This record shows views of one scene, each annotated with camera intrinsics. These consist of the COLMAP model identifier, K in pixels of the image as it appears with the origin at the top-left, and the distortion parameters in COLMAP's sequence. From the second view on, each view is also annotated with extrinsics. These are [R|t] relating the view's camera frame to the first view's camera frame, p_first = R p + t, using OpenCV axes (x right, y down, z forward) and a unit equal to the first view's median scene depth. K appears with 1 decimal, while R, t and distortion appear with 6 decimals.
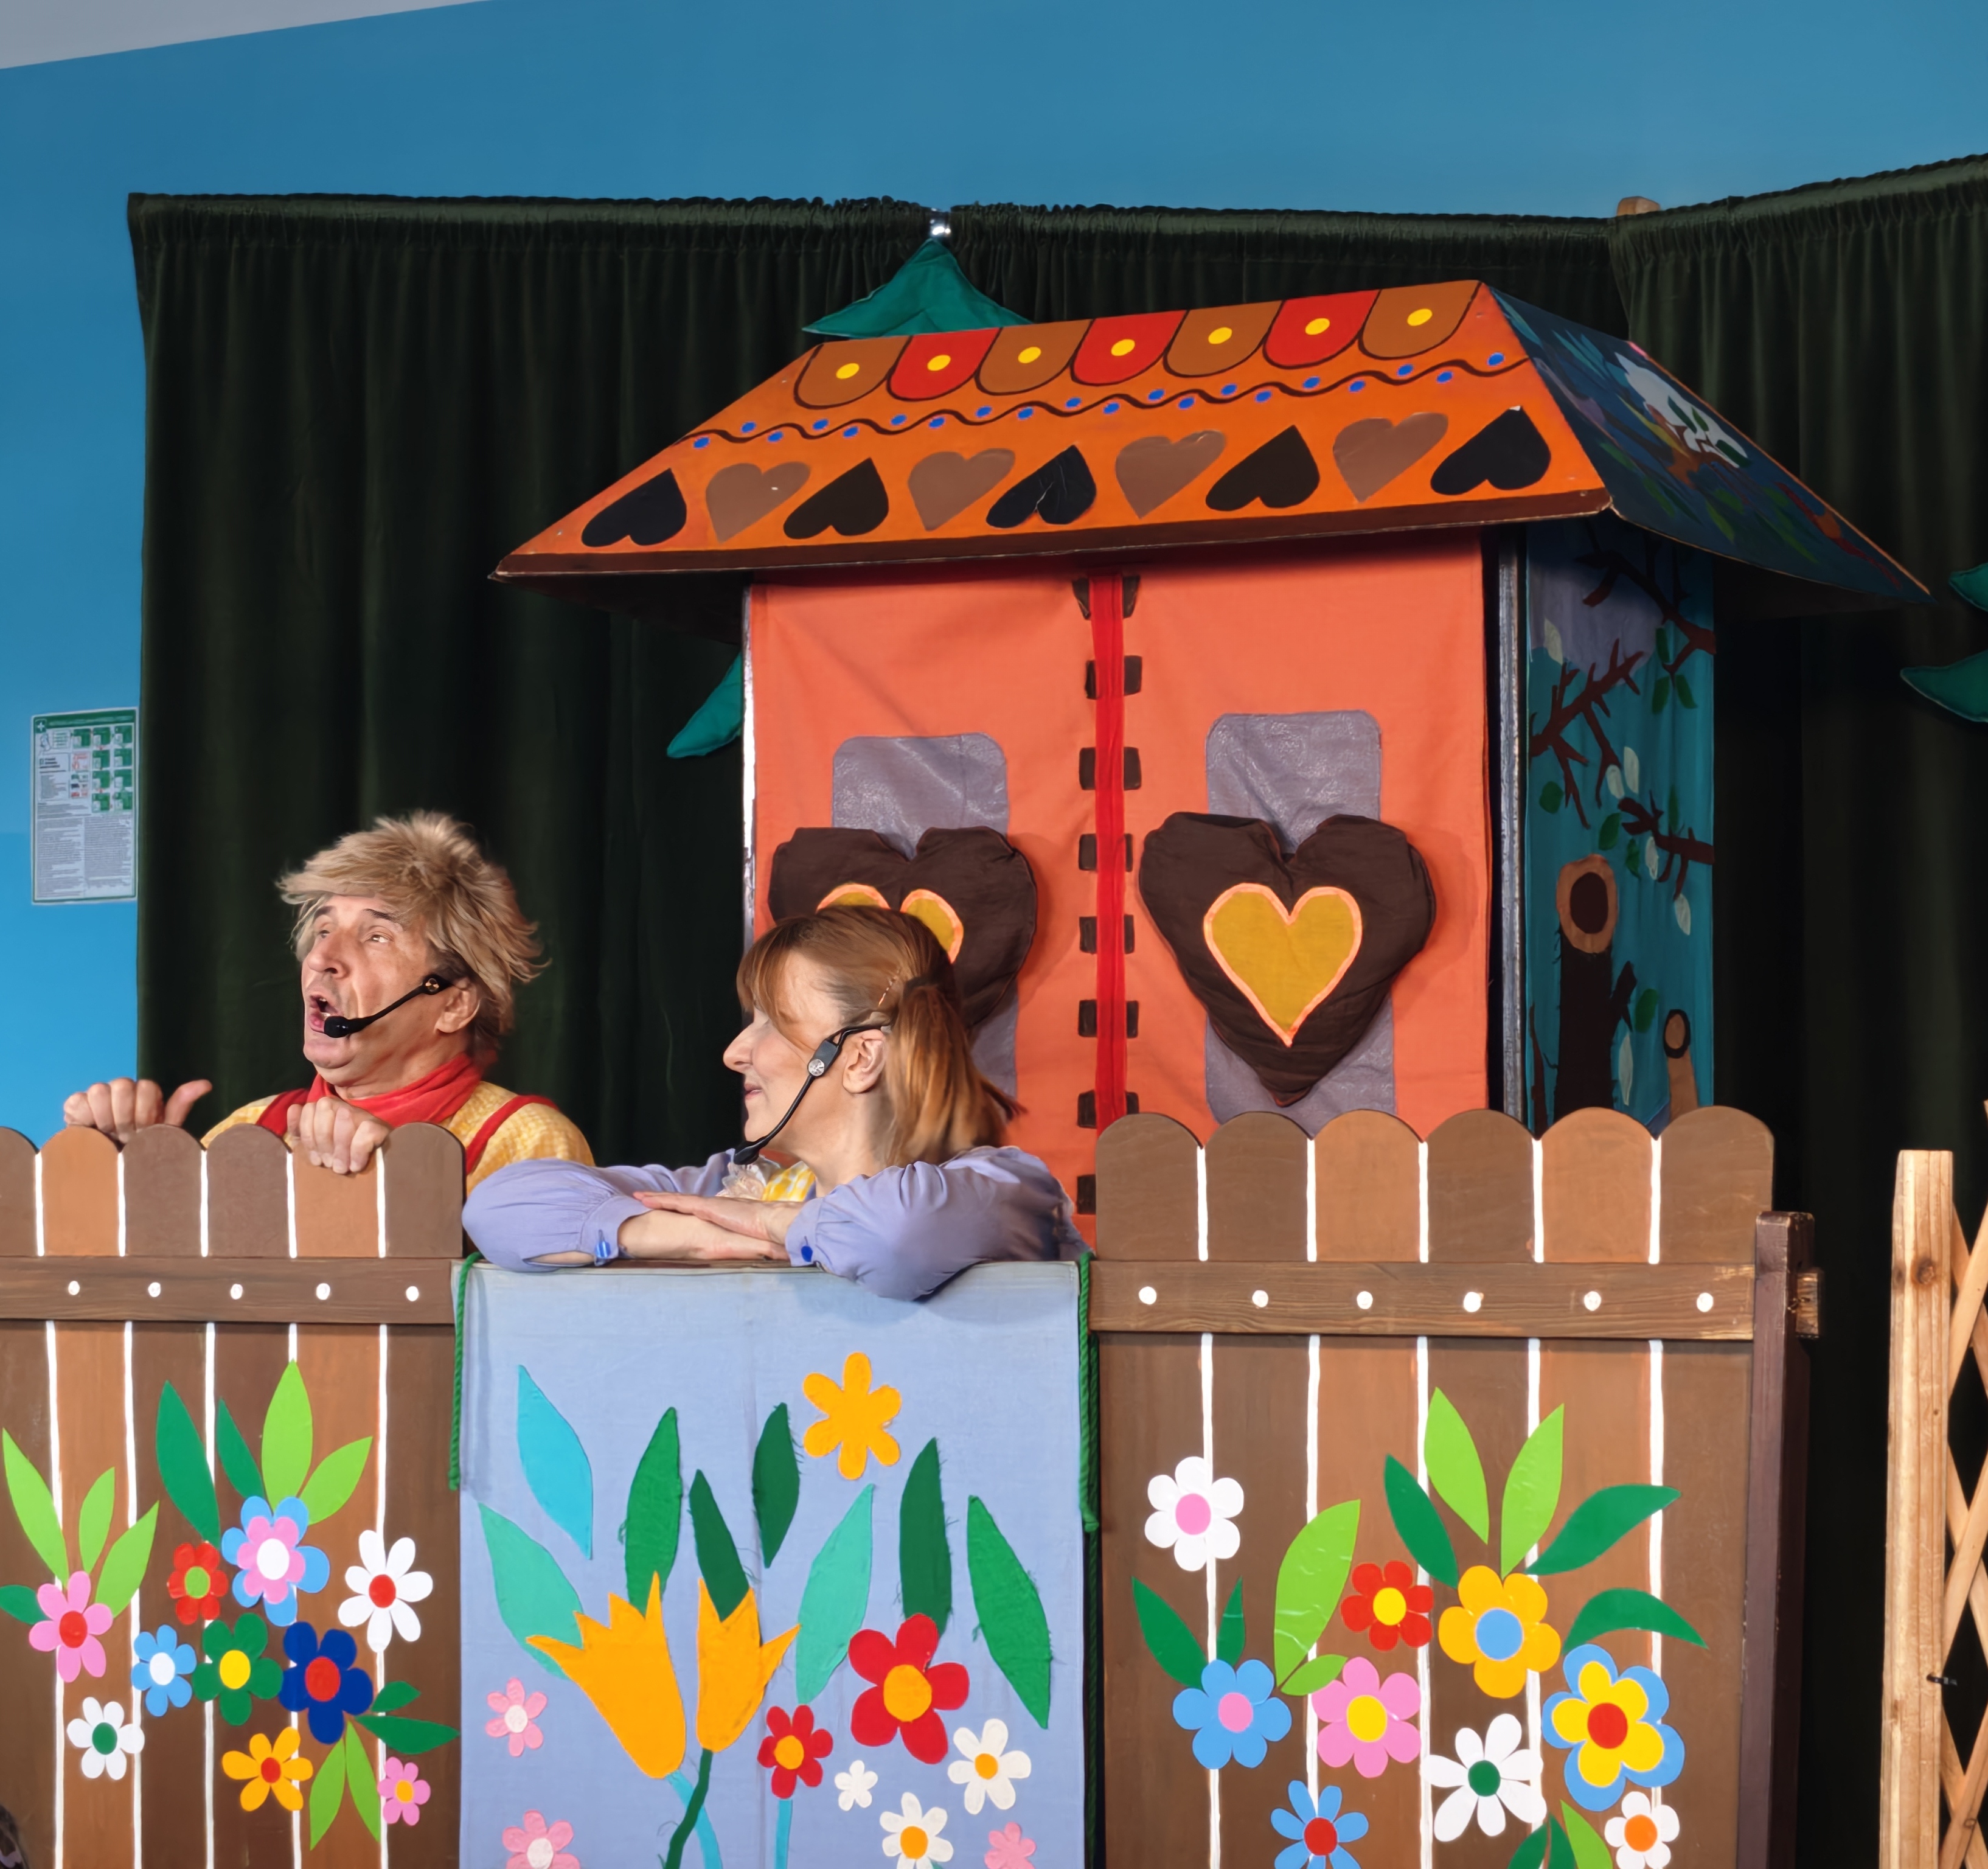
lens RADIAL K [[5182.5, 0, 992.2], [0, 5182.5, 819.3], [0, 0, 1]] dist [0.024439, 0.000000]
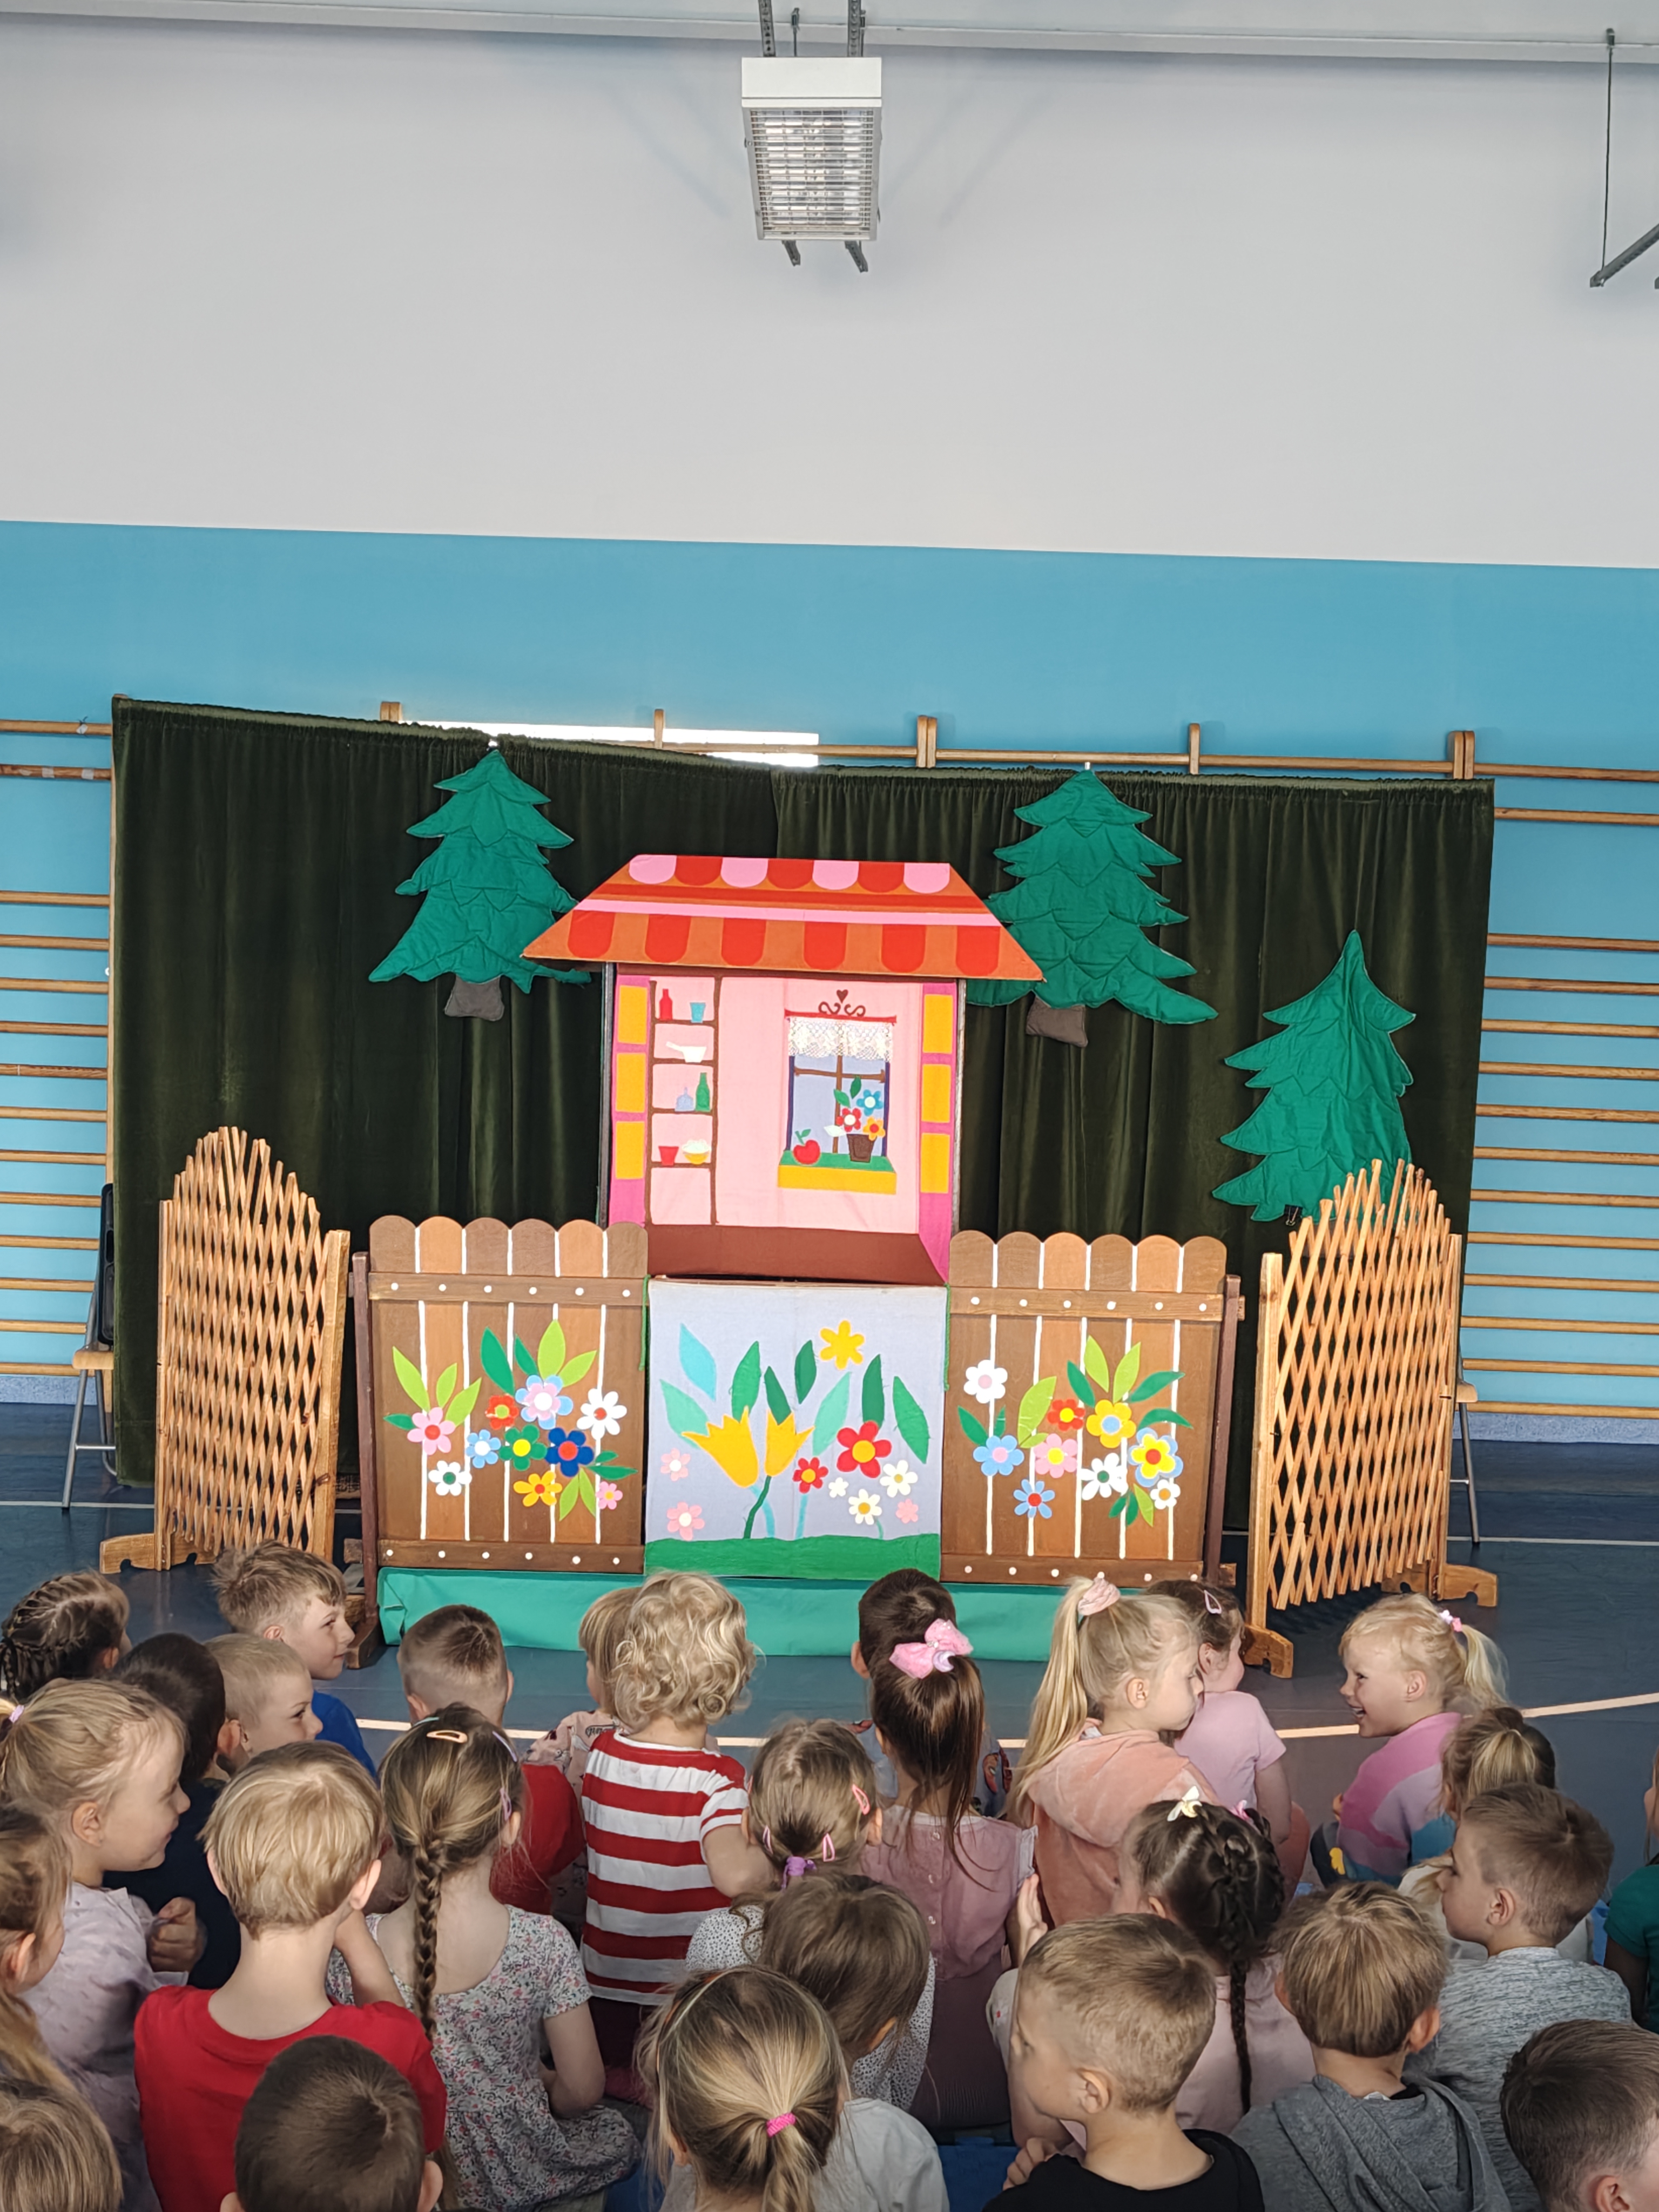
lens RADIAL K [[2799.7, 0, 792.3], [0, 2799.7, 1072.2], [0, 0, 1]] dist [0.087602, 0.000000]
pose [[0.860035, 0.000680, 0.510235, -0.747880], [-0.064598, 0.992097, 0.107563, -0.164145], [-0.506129, -0.125468, 0.853282, -0.146219]]
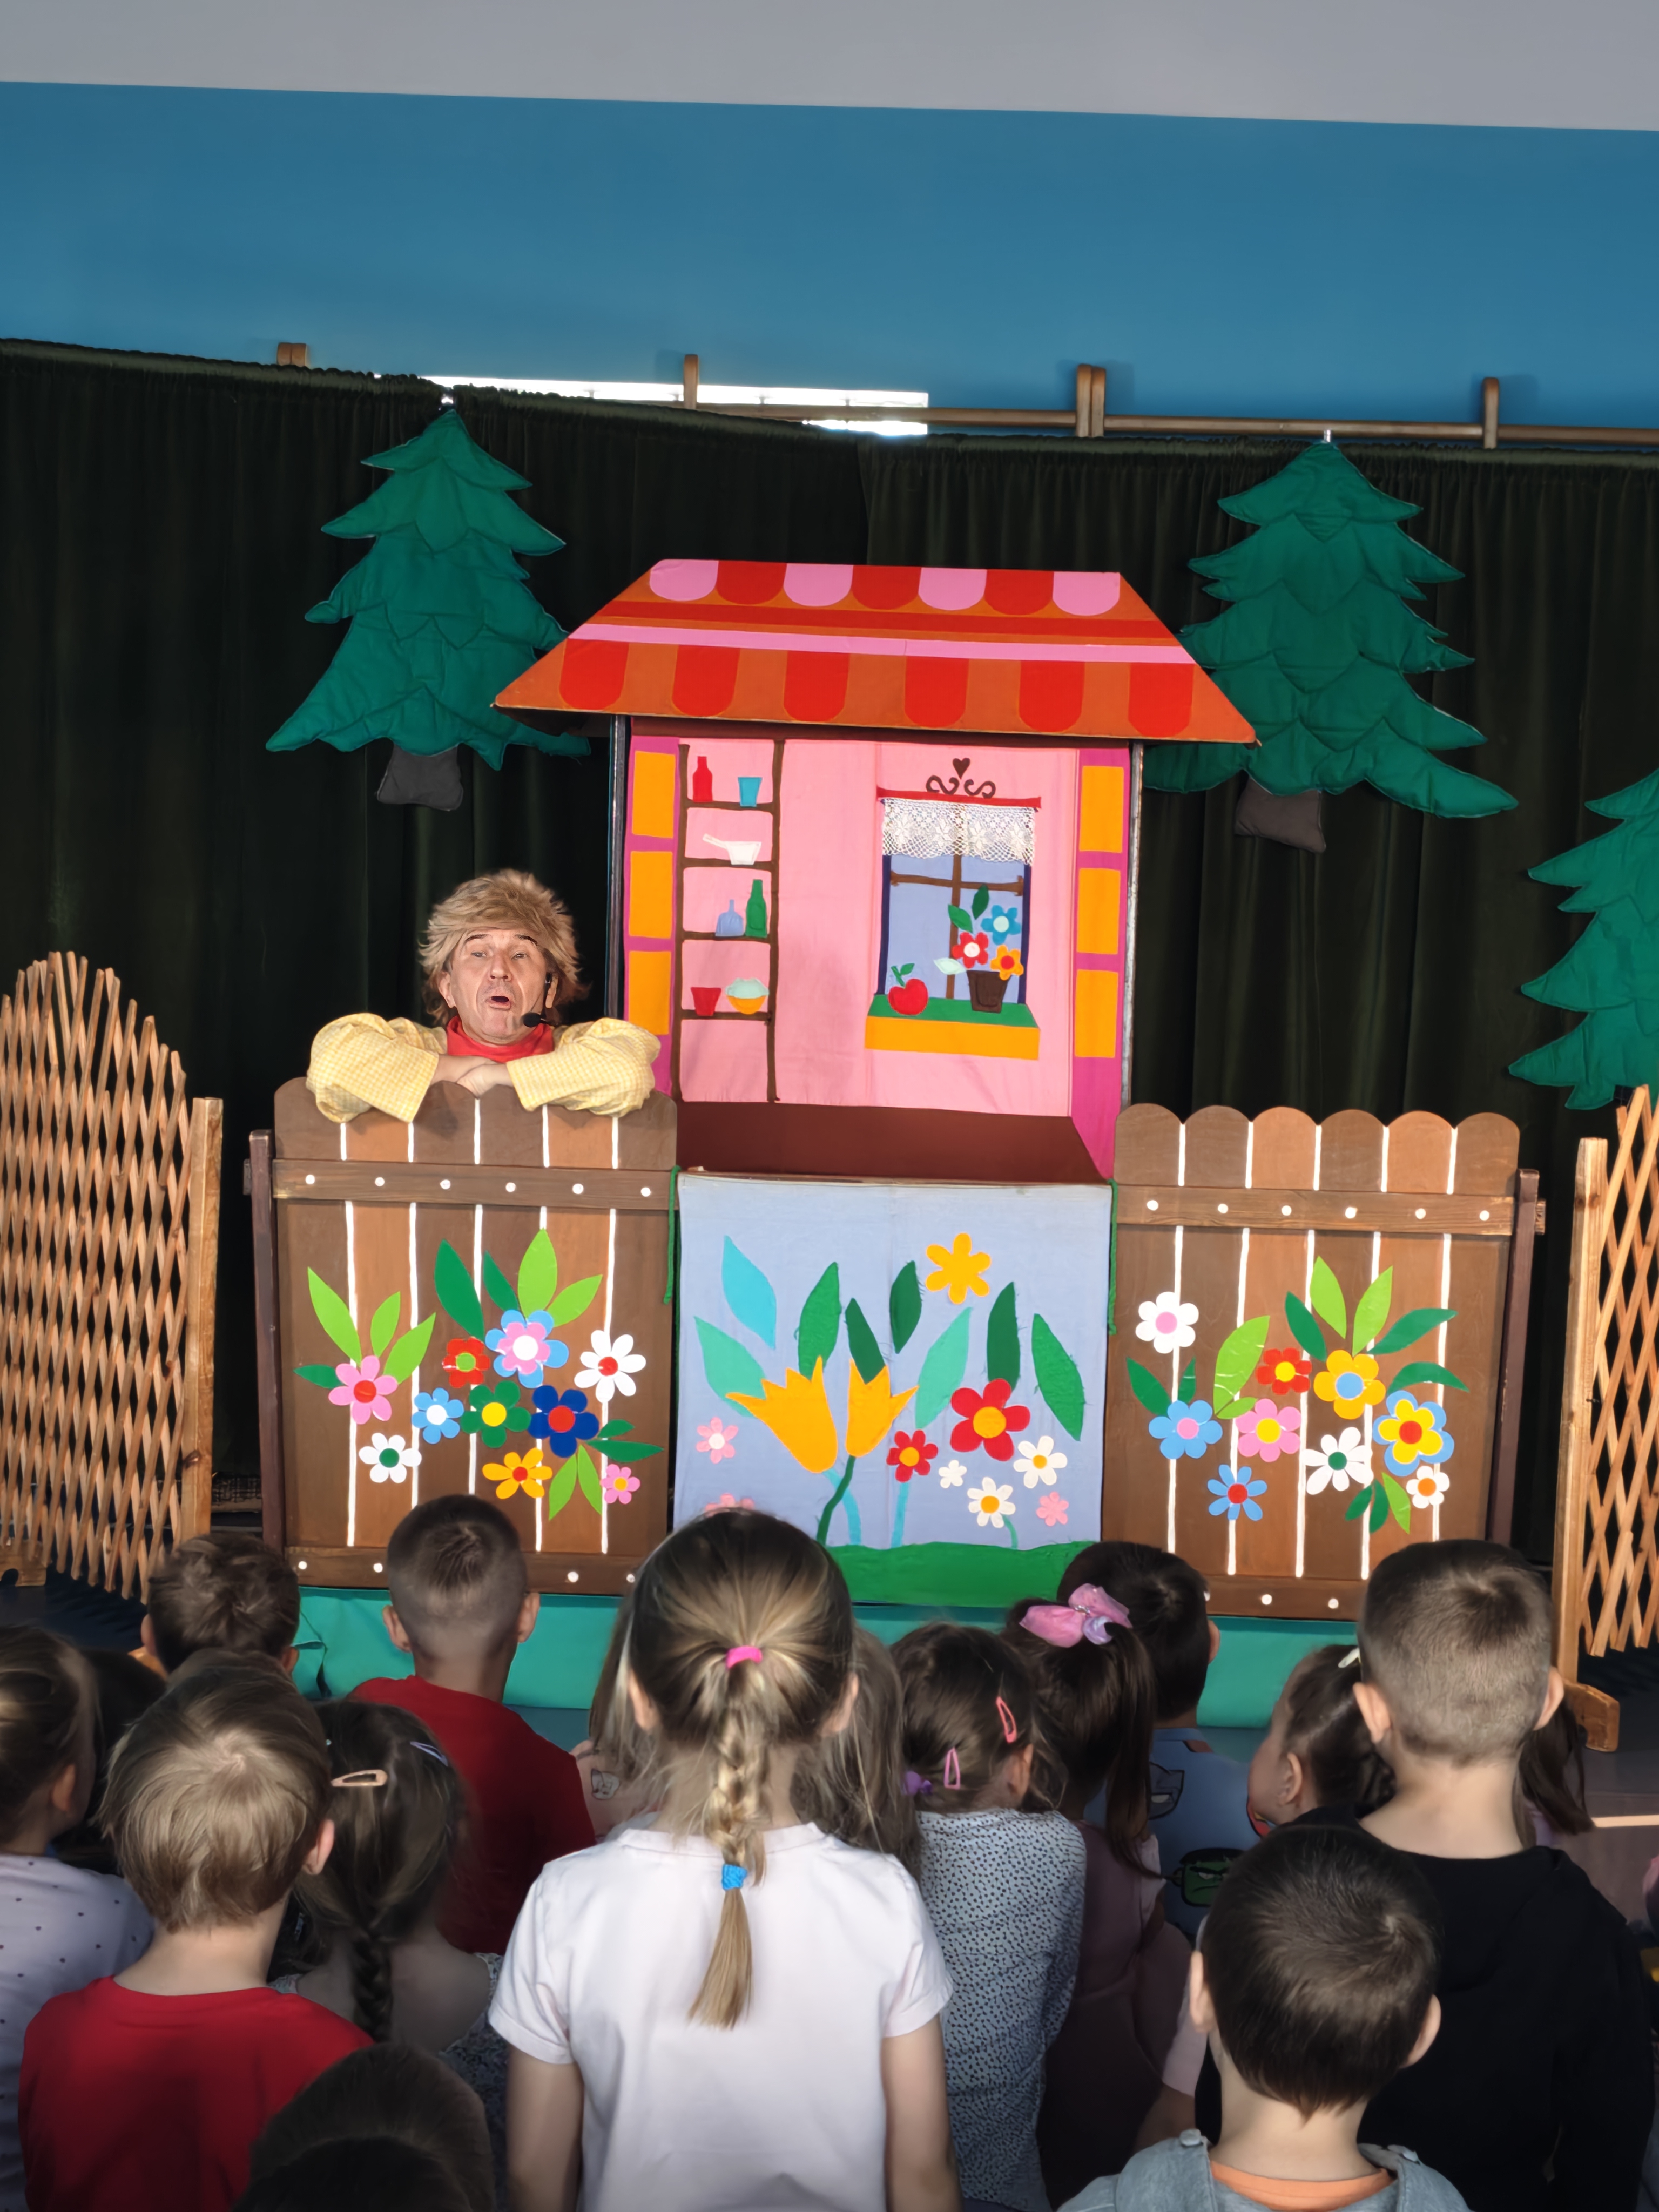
lens RADIAL K [[4344.1, 0, 818.8], [0, 4344.1, 1059.7], [0, 0, 1]] dist [0.112213, 0.000000]
pose [[0.868199, -0.007837, 0.496155, -0.794089], [-0.066354, 0.989062, 0.131733, -0.144849], [-0.491760, -0.147292, 0.858182, -0.228508]]
